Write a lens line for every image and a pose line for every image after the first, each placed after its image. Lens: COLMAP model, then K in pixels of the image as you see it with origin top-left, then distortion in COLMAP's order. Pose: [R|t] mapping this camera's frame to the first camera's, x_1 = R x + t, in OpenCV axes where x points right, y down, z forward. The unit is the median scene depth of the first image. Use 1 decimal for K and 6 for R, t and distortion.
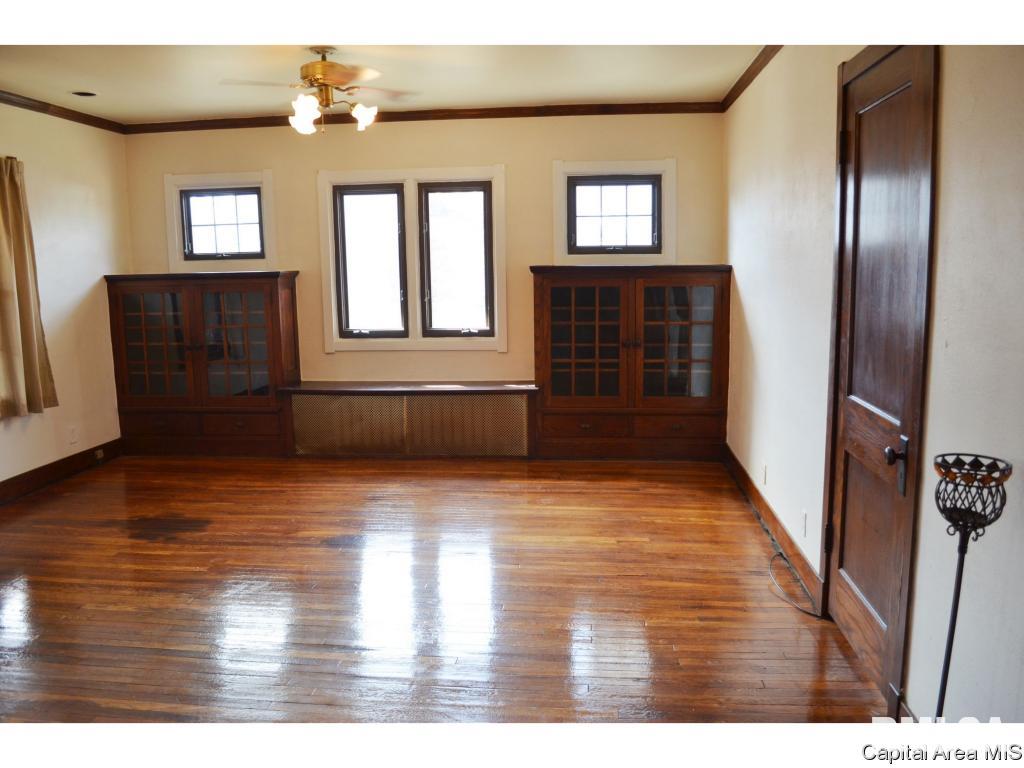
lens RADIAL K [[836.3, 0, 538.6], [0, 836.3, 384.9], [0, 0, 1]] dist [-0.088671, 0.002710]
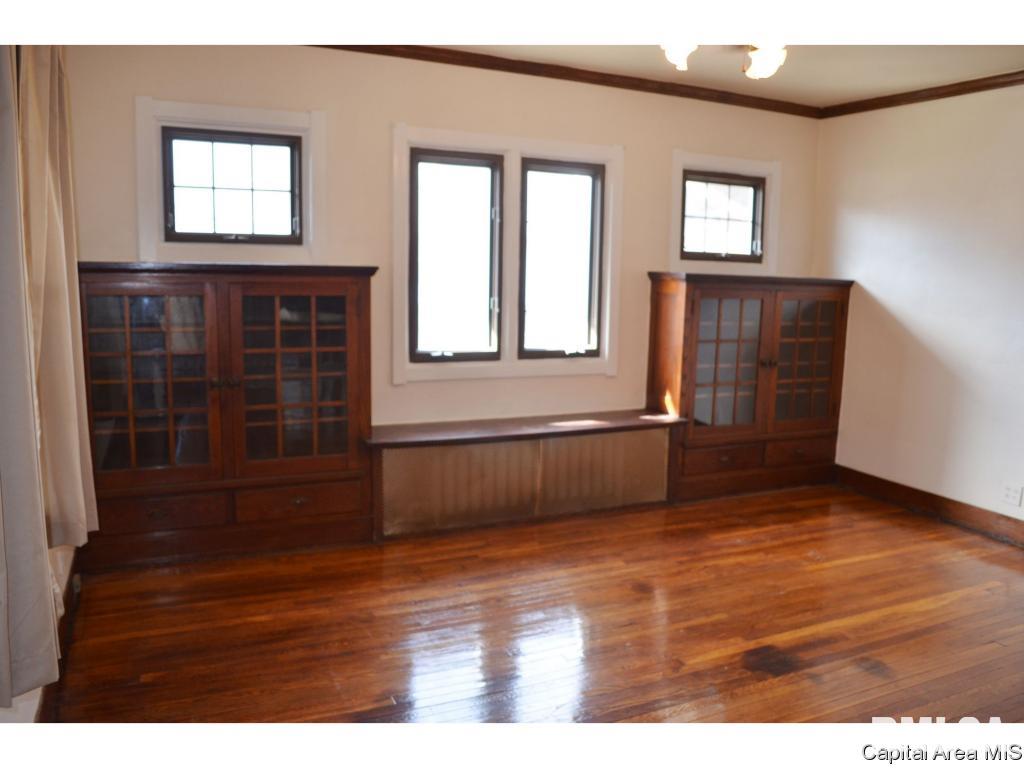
lens RADIAL K [[836.3, 0, 538.6], [0, 836.3, 384.9], [0, 0, 1]] dist [-0.088671, 0.002710]
pose [[0.846812, -0.039234, 0.530443, -0.536874], [0.033904, 0.999229, 0.019782, -0.049282], [-0.530811, 0.001232, 0.847490, 0.346000]]
